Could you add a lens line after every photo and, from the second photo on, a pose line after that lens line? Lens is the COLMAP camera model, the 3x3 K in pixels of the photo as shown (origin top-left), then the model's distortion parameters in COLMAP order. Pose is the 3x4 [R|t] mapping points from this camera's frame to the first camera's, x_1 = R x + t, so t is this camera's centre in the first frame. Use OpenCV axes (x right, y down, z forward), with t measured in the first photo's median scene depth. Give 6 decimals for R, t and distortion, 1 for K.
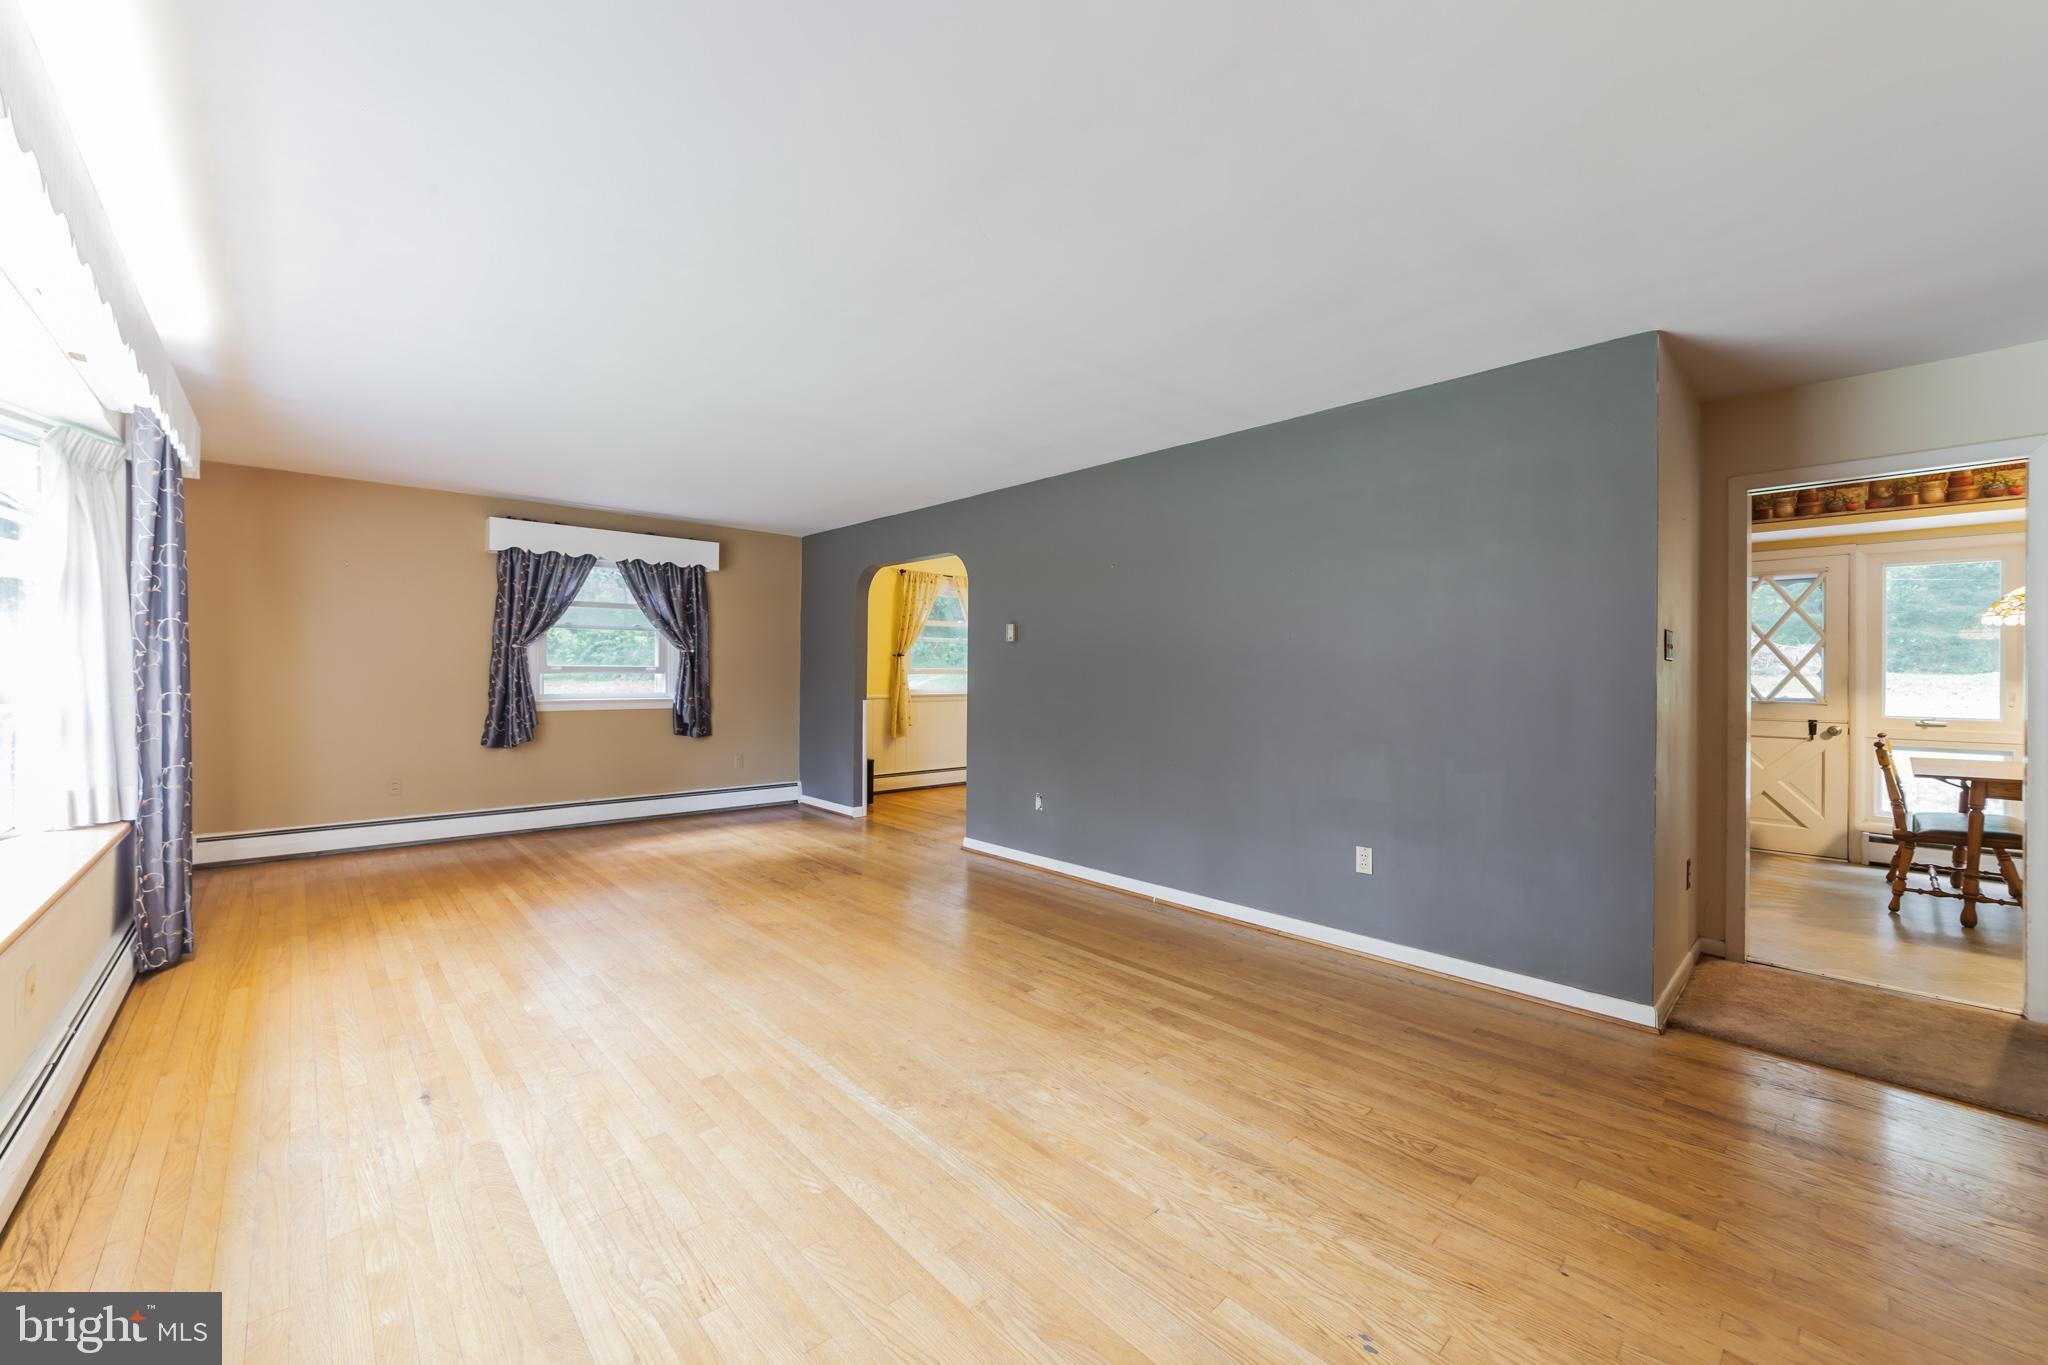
lens RADIAL K [[793.5, 0, 1020.0], [0, 793.5, 665.8], [0, 0, 1]] dist [0.001592, 0.000231]
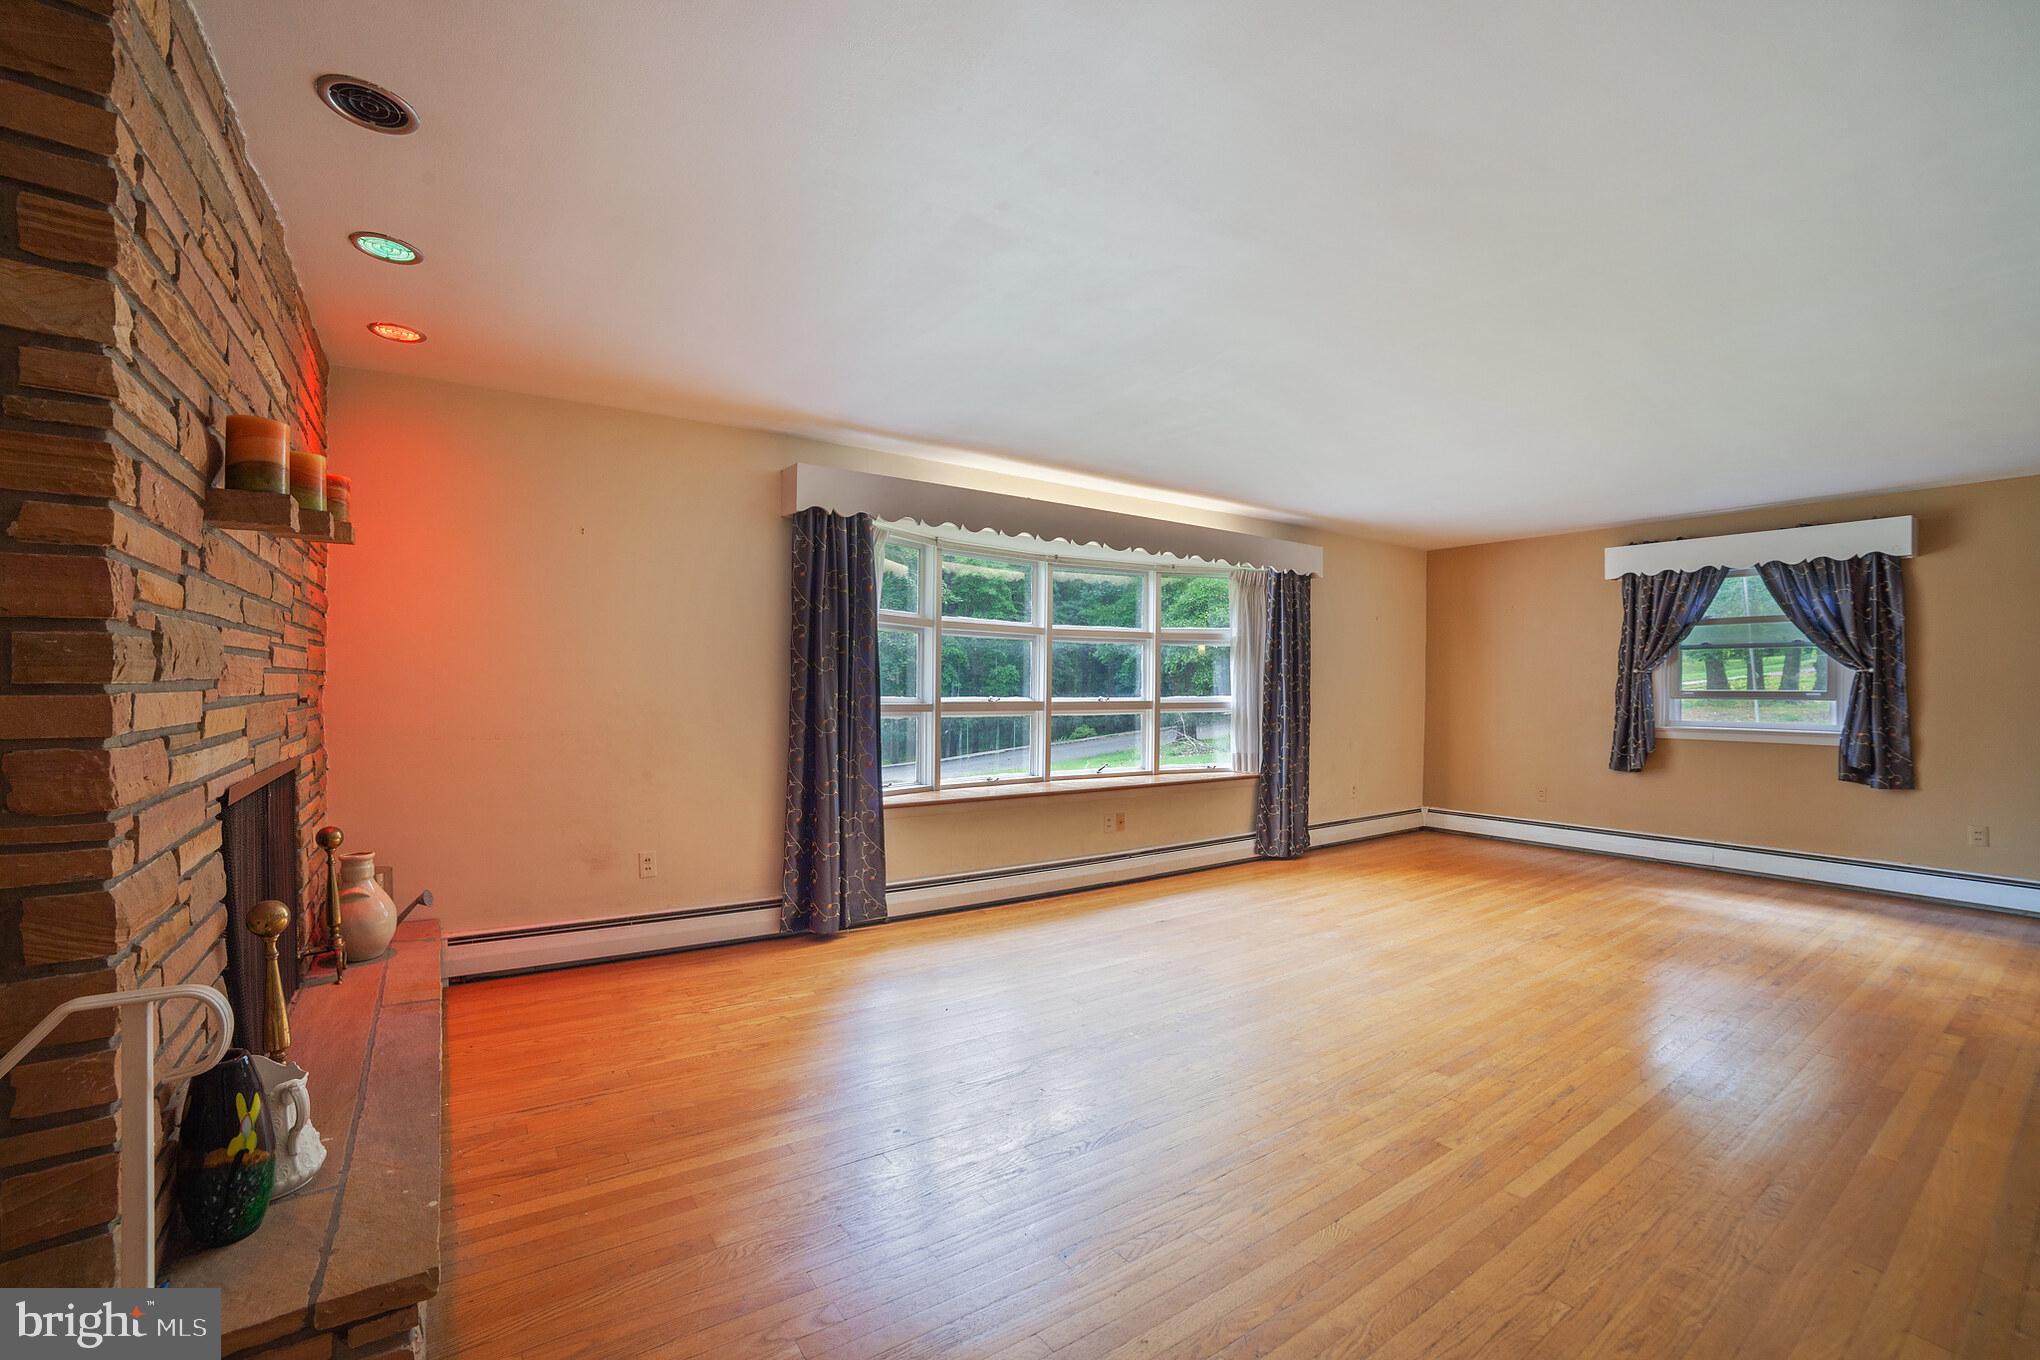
lens RADIAL K [[861.2, 0, 1020.0], [0, 861.2, 680.0], [0, 0, 1]] dist [-0.058903, 0.010541]
pose [[-0.123672, -0.020715, -0.992107, 0.505955], [-0.003184, 0.999785, -0.020478, 0.010145], [0.992318, 0.000626, -0.123711, 0.360561]]
